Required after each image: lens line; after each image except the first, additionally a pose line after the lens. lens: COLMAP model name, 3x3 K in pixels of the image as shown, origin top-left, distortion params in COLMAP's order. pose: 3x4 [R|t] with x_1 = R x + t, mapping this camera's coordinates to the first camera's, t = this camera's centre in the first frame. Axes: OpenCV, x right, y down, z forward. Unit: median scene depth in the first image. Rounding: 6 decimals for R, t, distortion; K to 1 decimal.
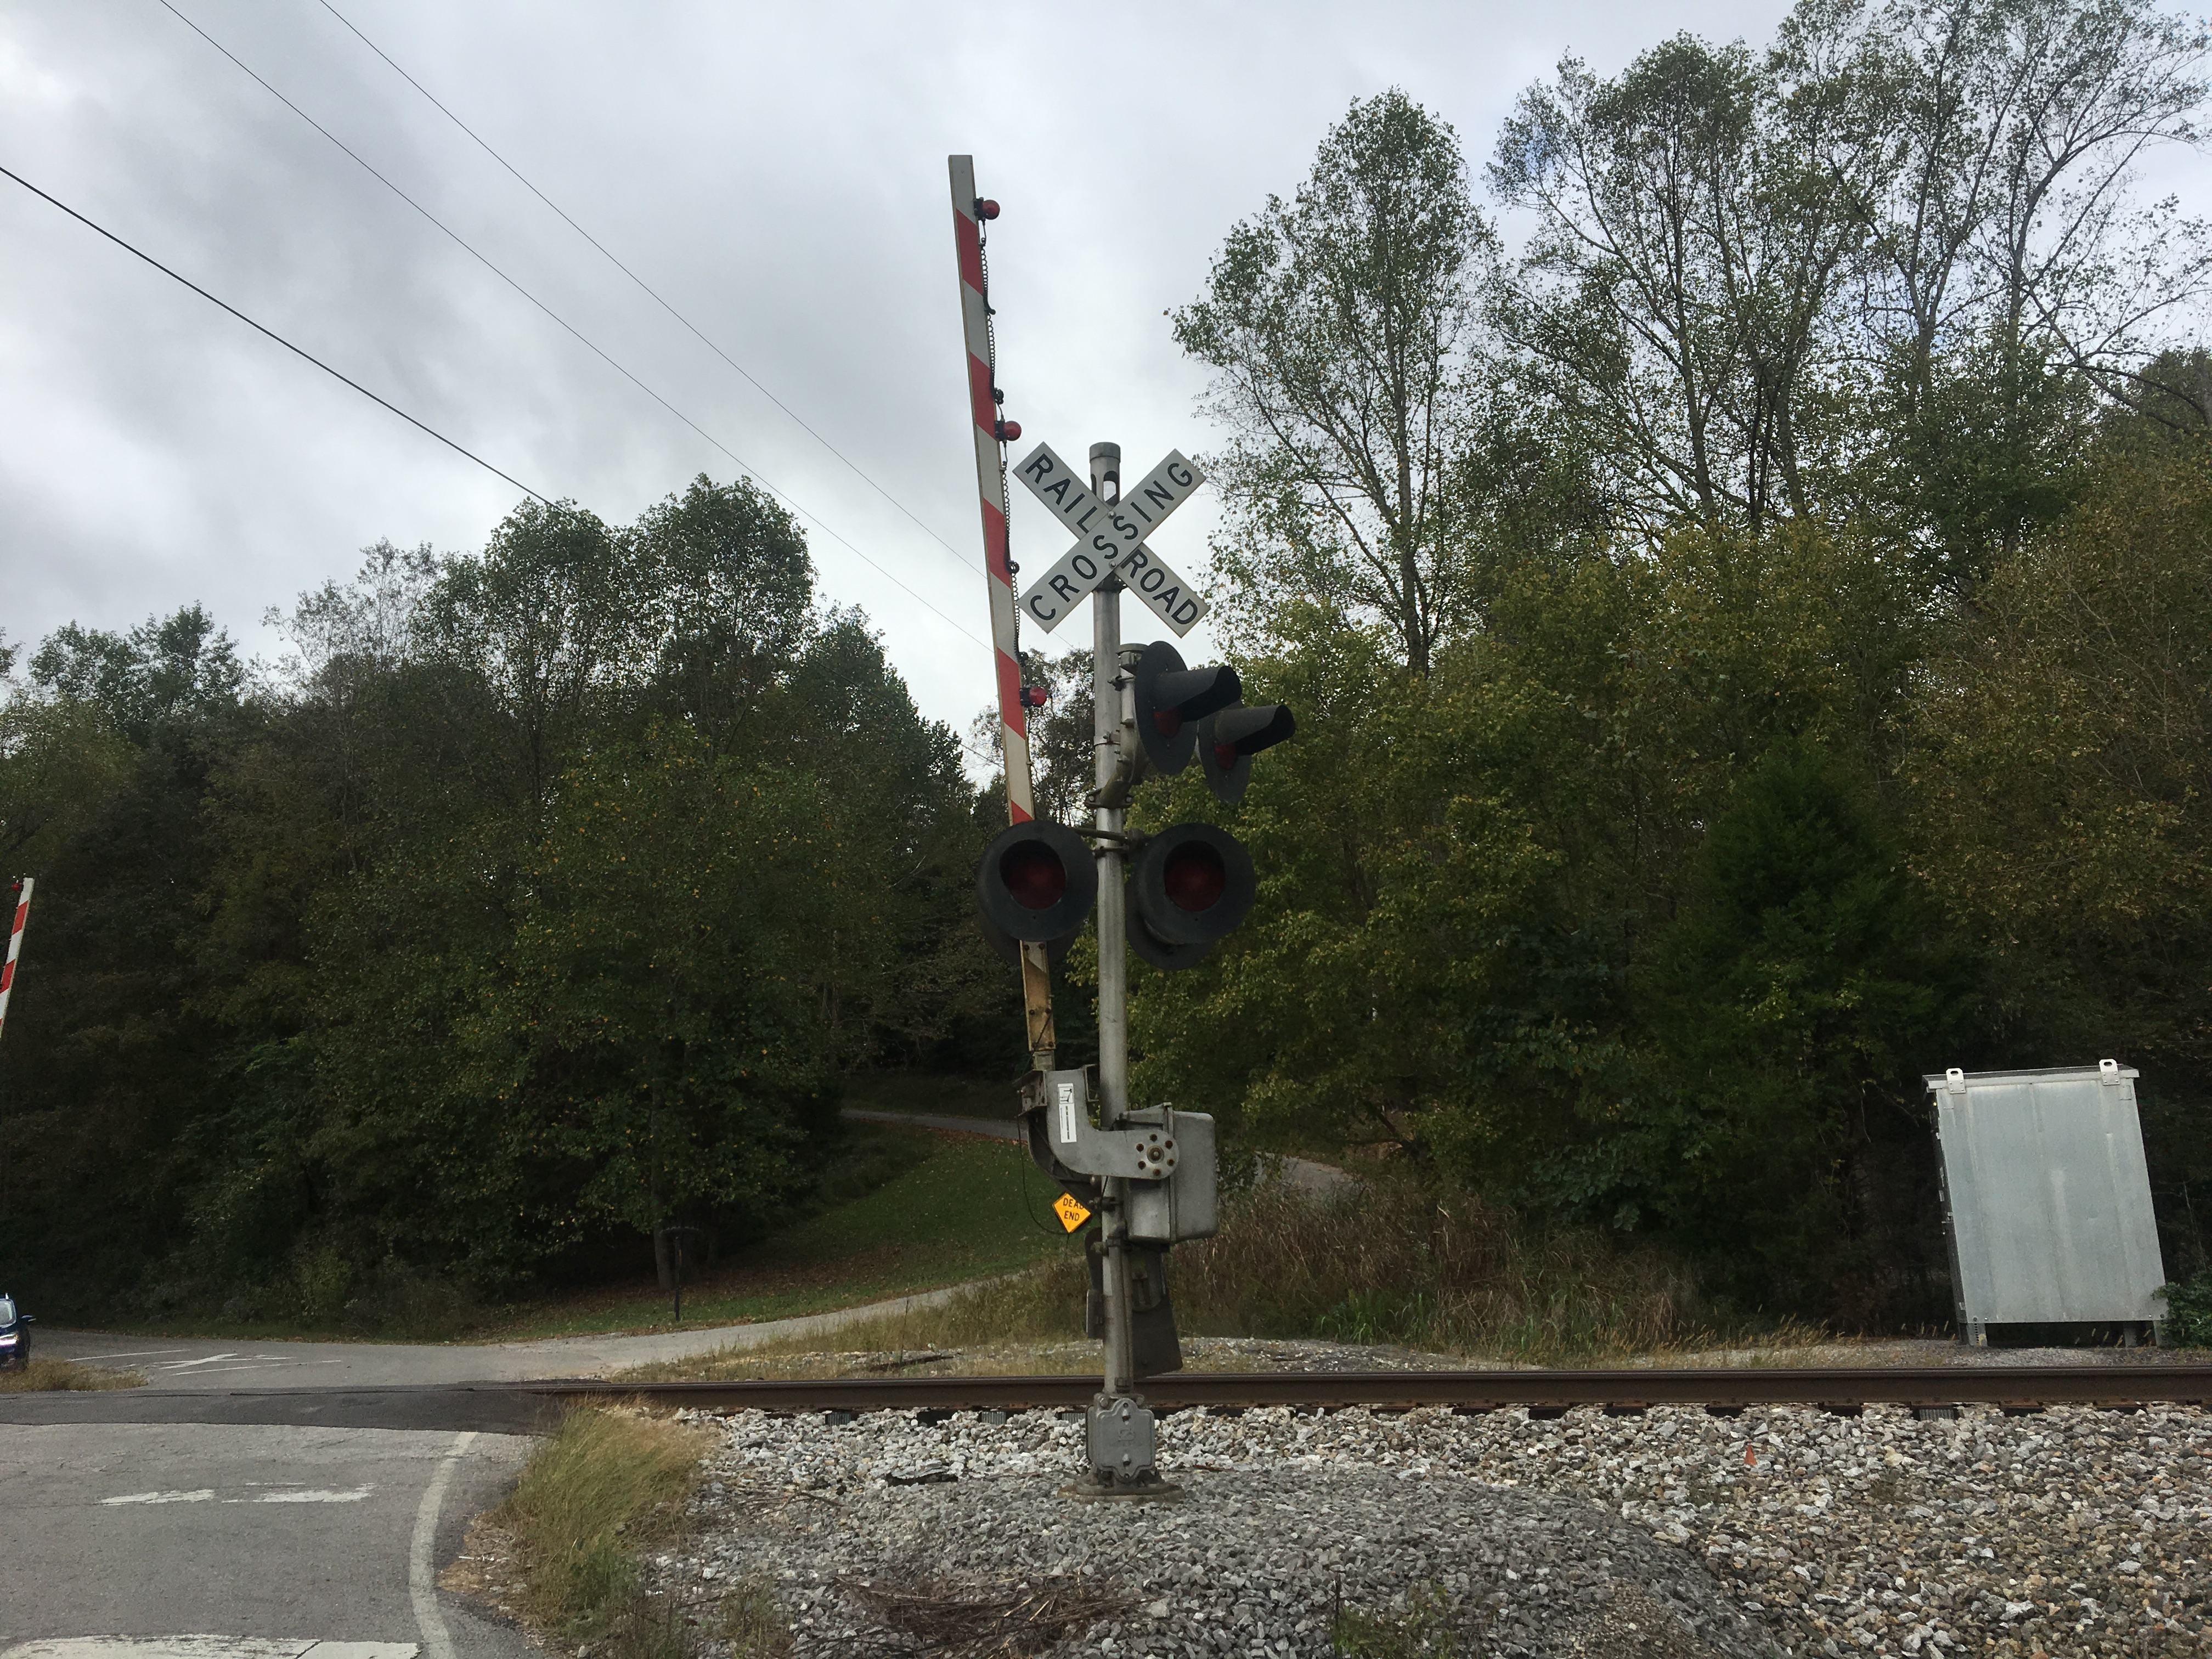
lens RADIAL K [[1877.3, 0, 1099.3], [0, 1877.3, 839.0], [0, 0, 1]] dist [0.091620, -0.121316]
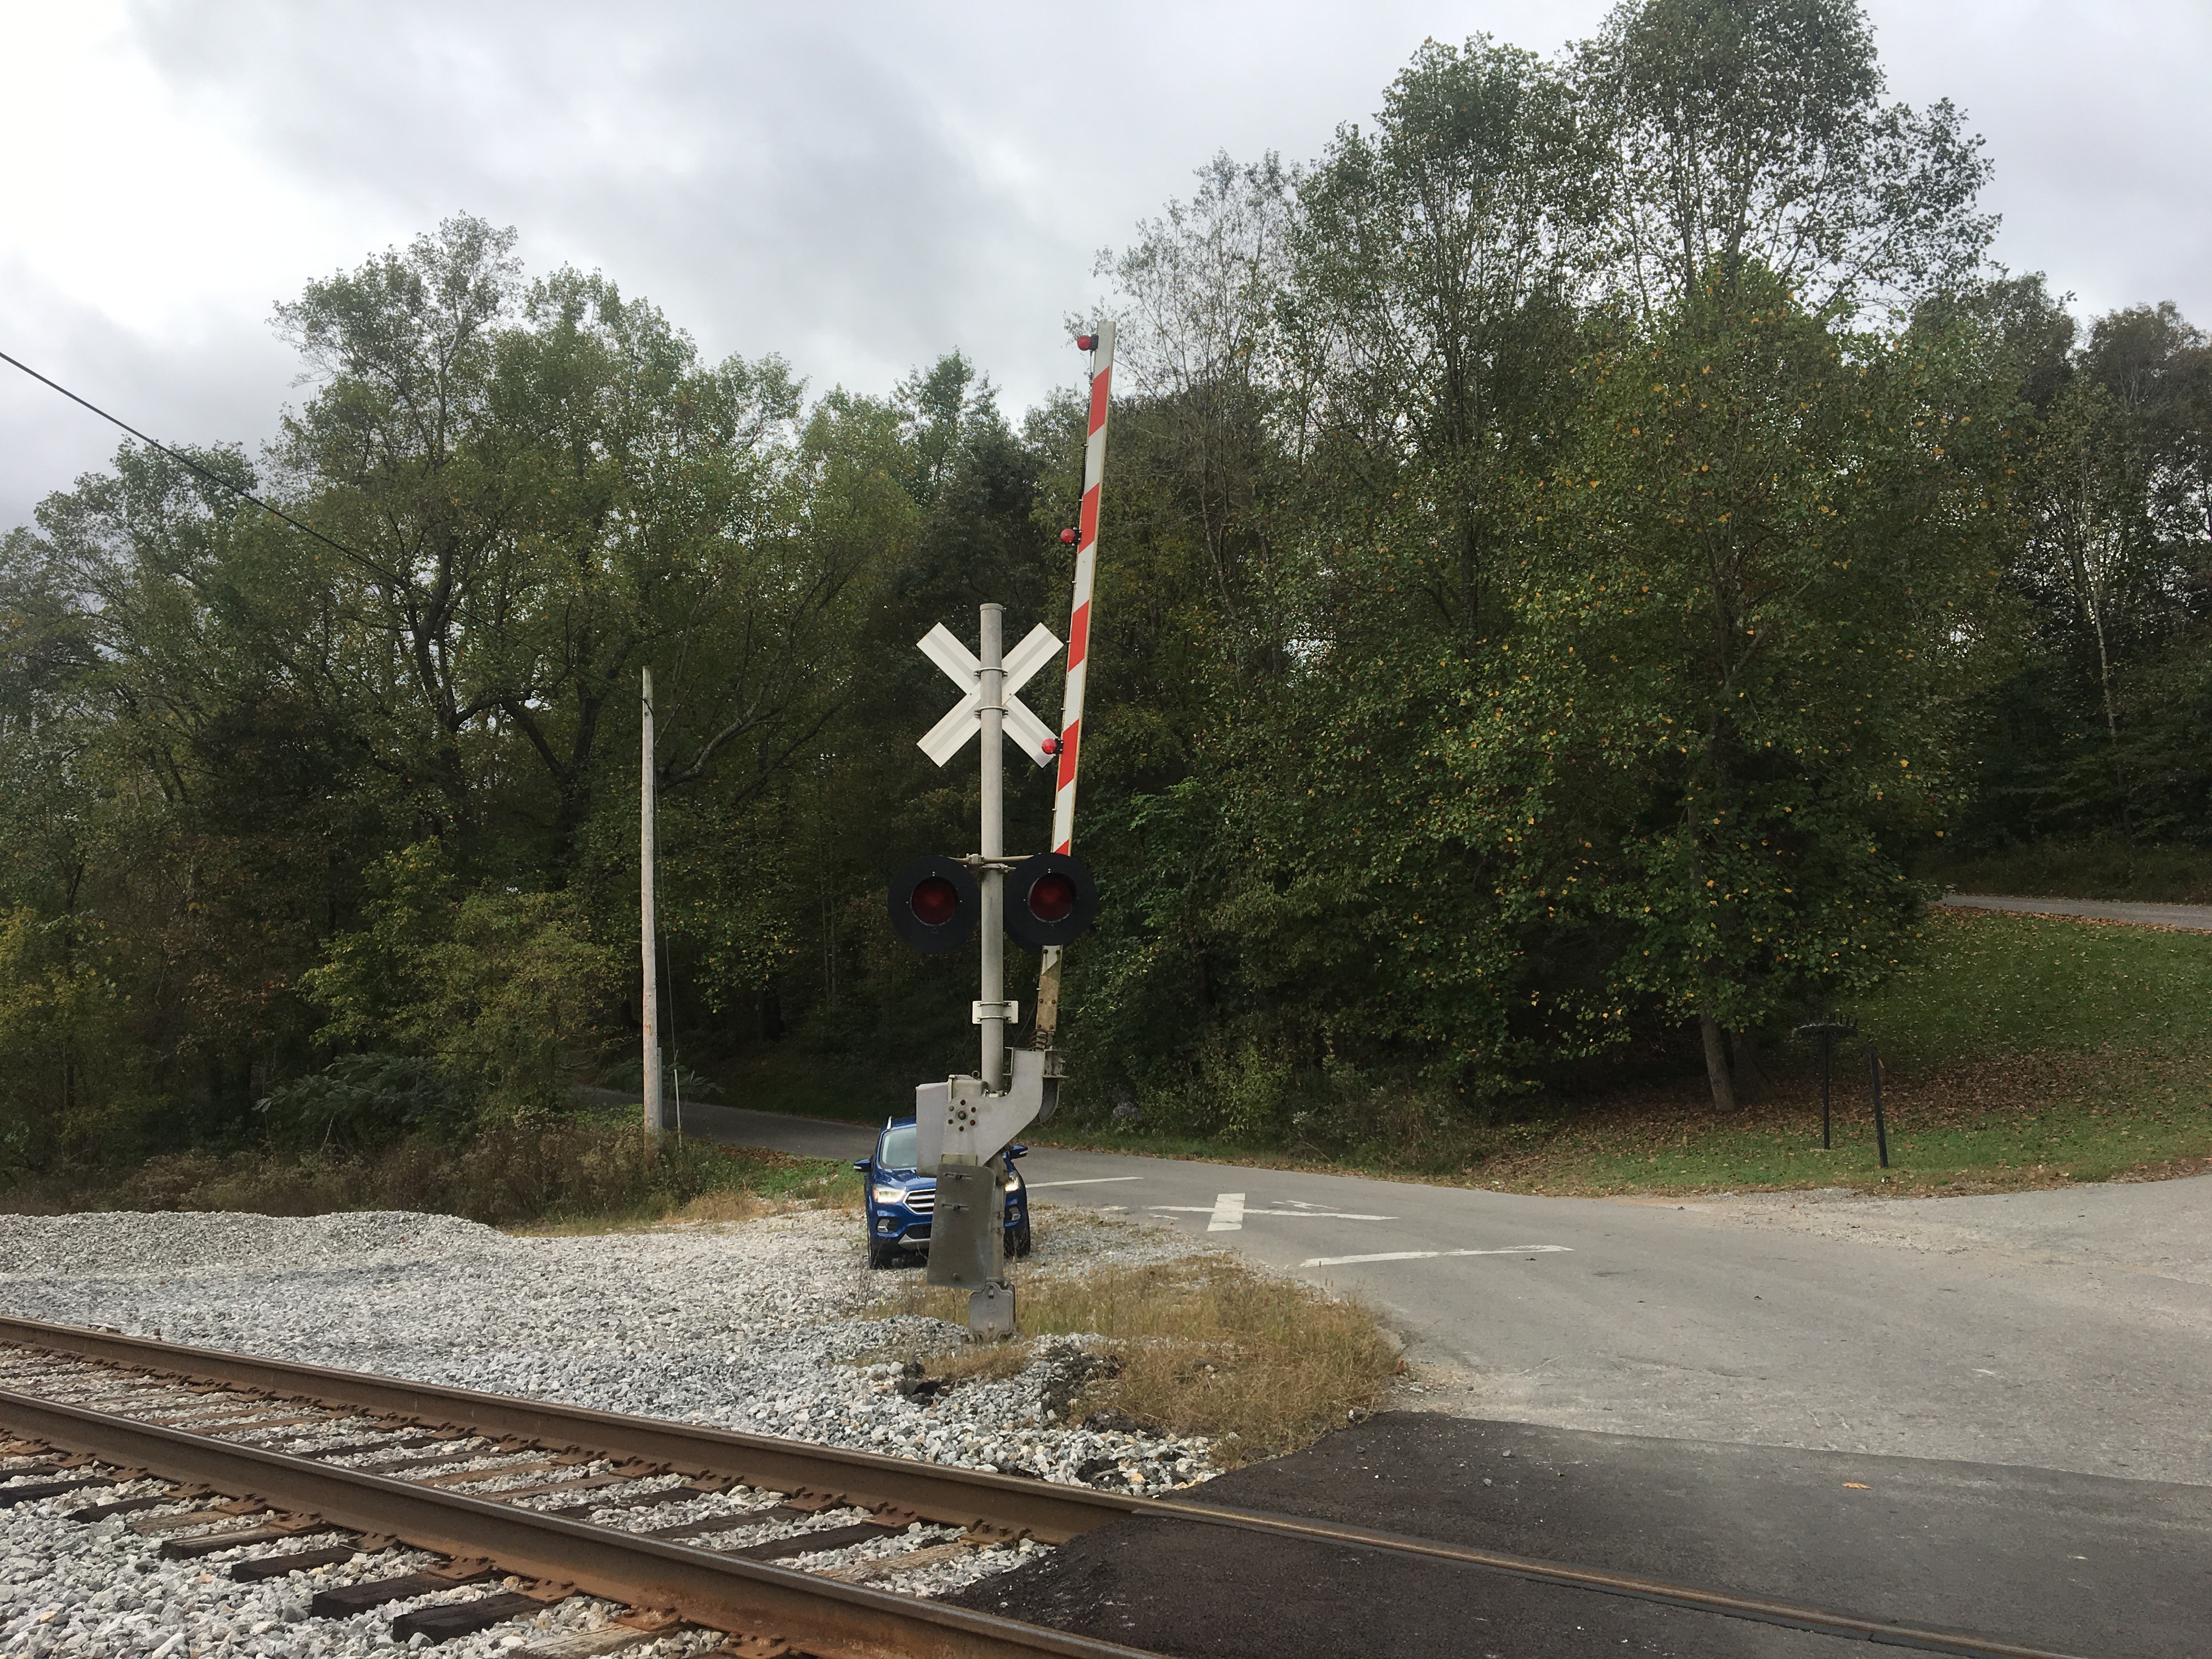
lens RADIAL K [[1877.3, 0, 1099.3], [0, 1877.3, 819.7], [0, 0, 1]] dist [0.091620, -0.121316]
pose [[0.942159, -0.037116, -0.333105, -0.335442], [0.068267, 0.994266, 0.082303, 0.089808], [0.328140, -0.100283, 0.939291, 0.431834]]
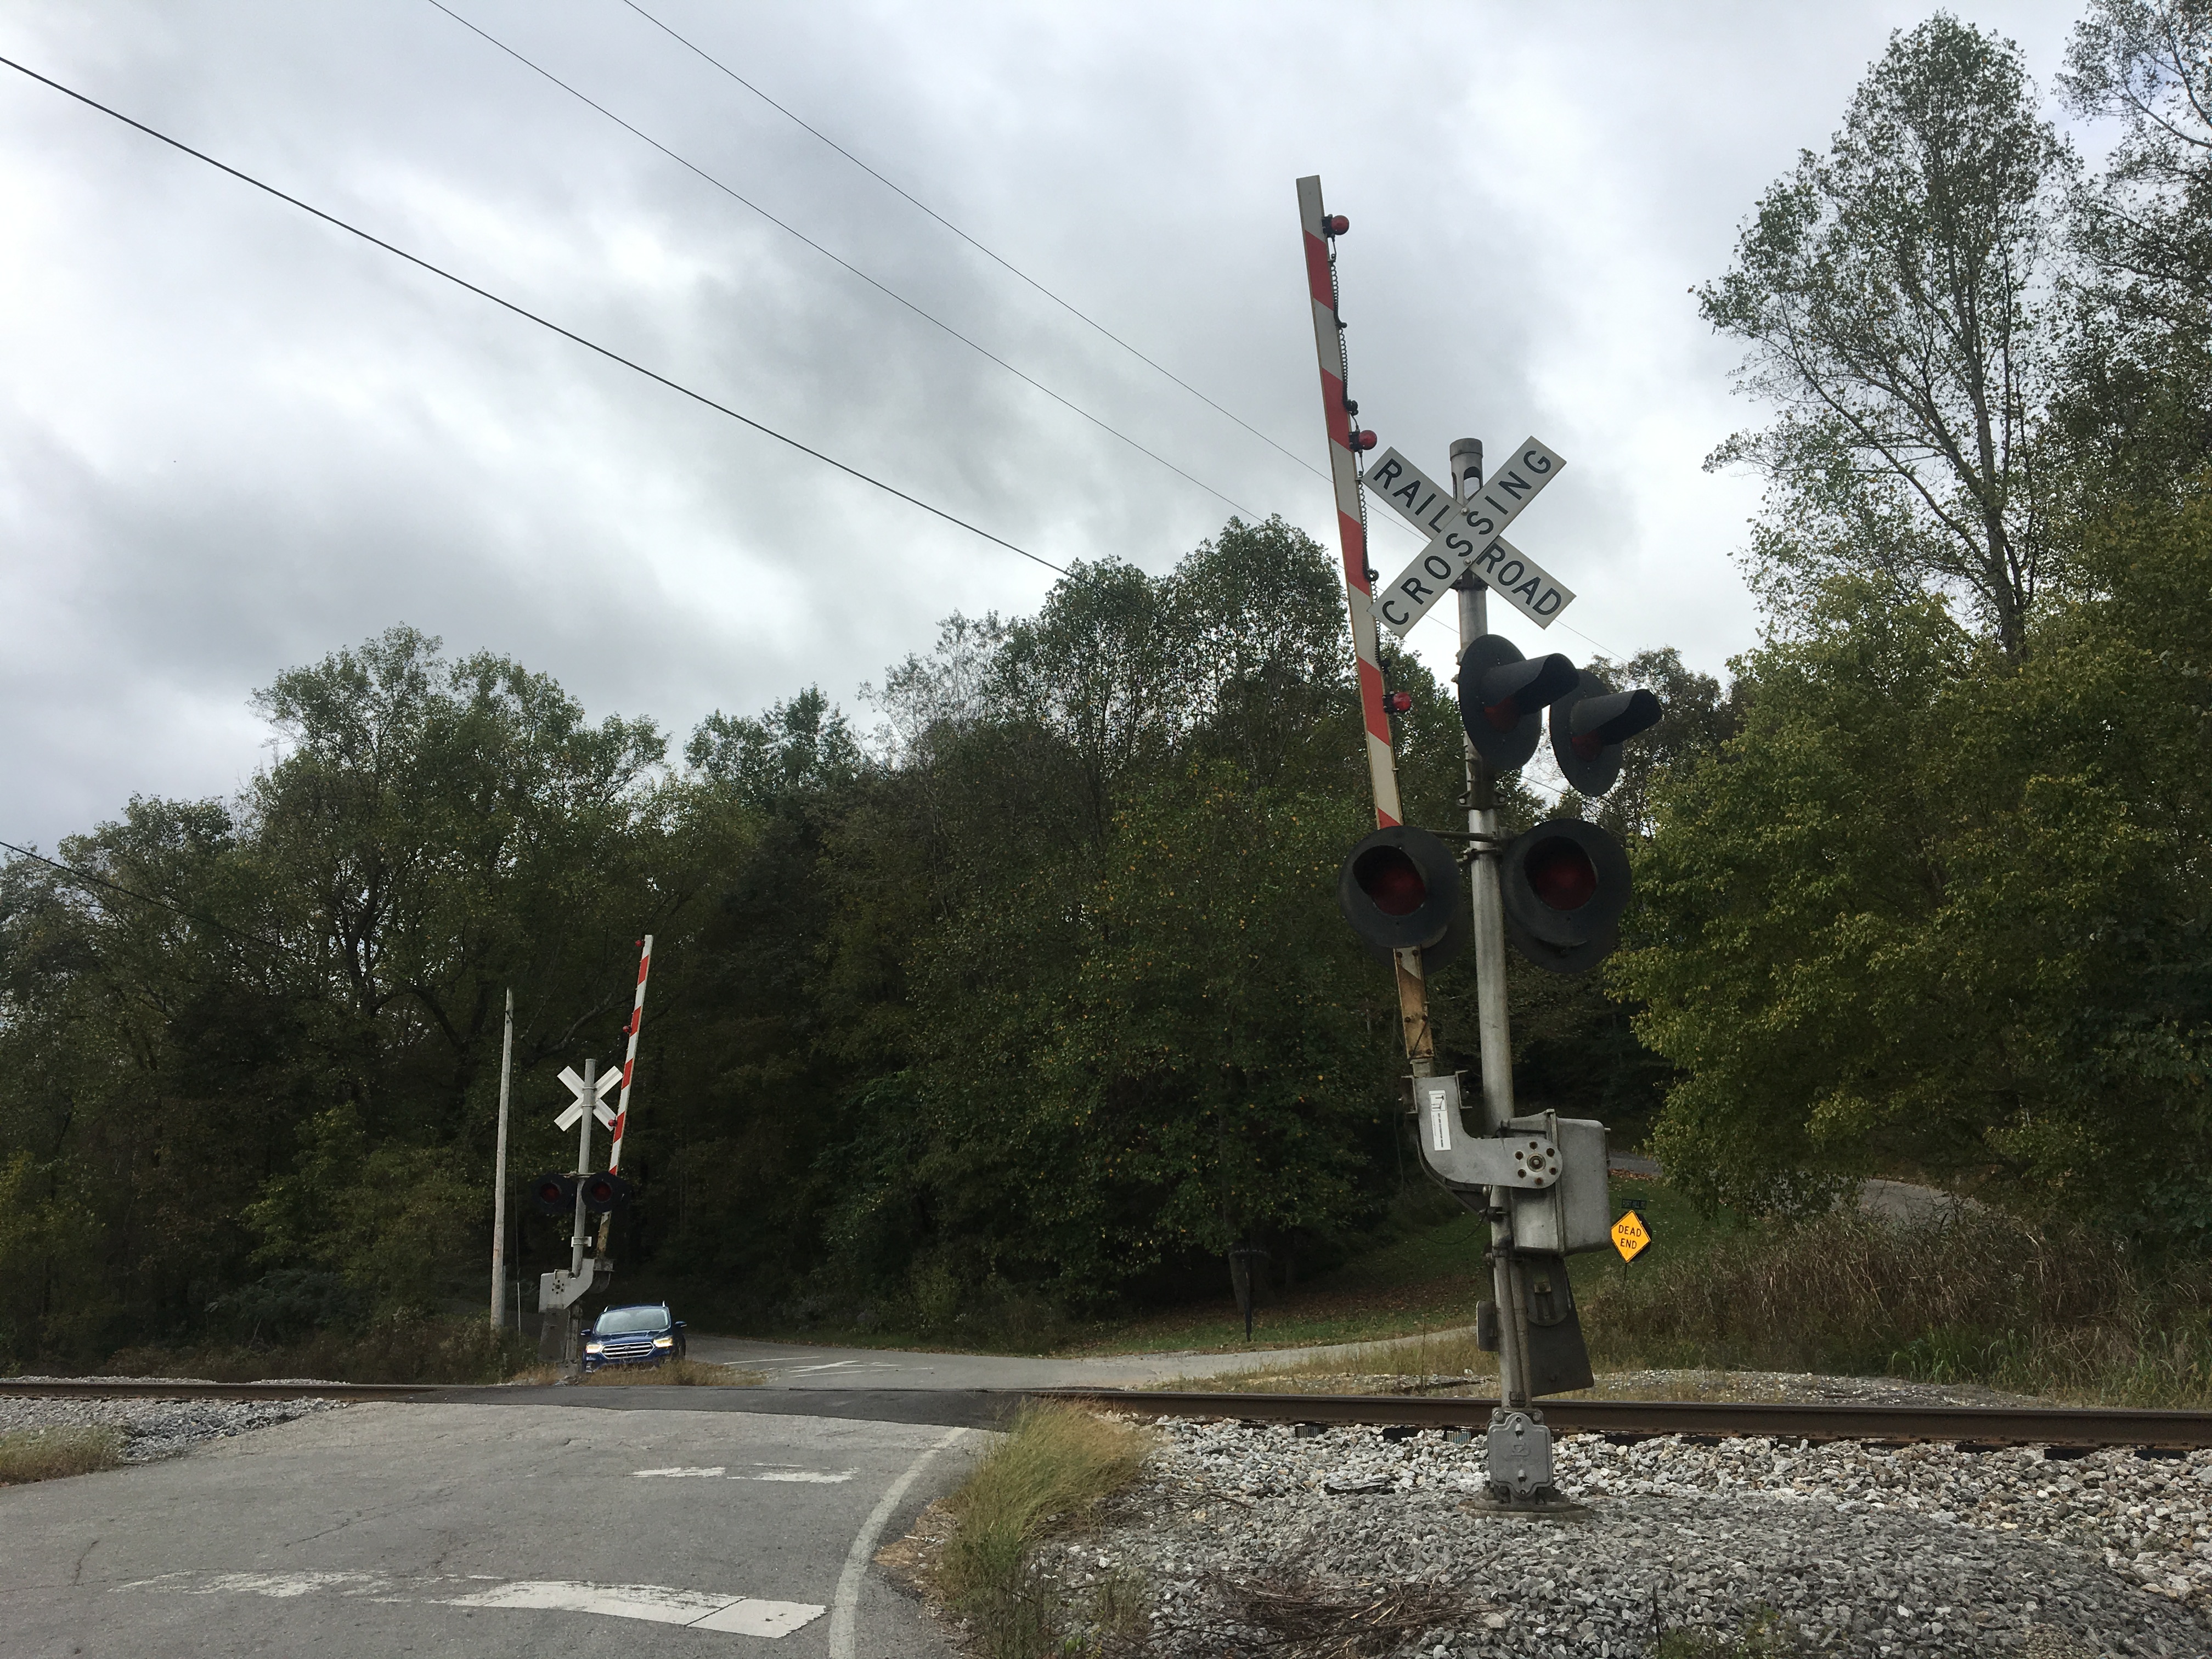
lens RADIAL K [[1877.3, 0, 1095.1], [0, 1877.3, 840.3], [0, 0, 1]] dist [0.091620, -0.121316]
pose [[0.951355, -0.059336, -0.302330, 0.031320], [0.055090, 0.998226, -0.022561, 0.003073], [0.303132, 0.004808, 0.952936, 0.000368]]
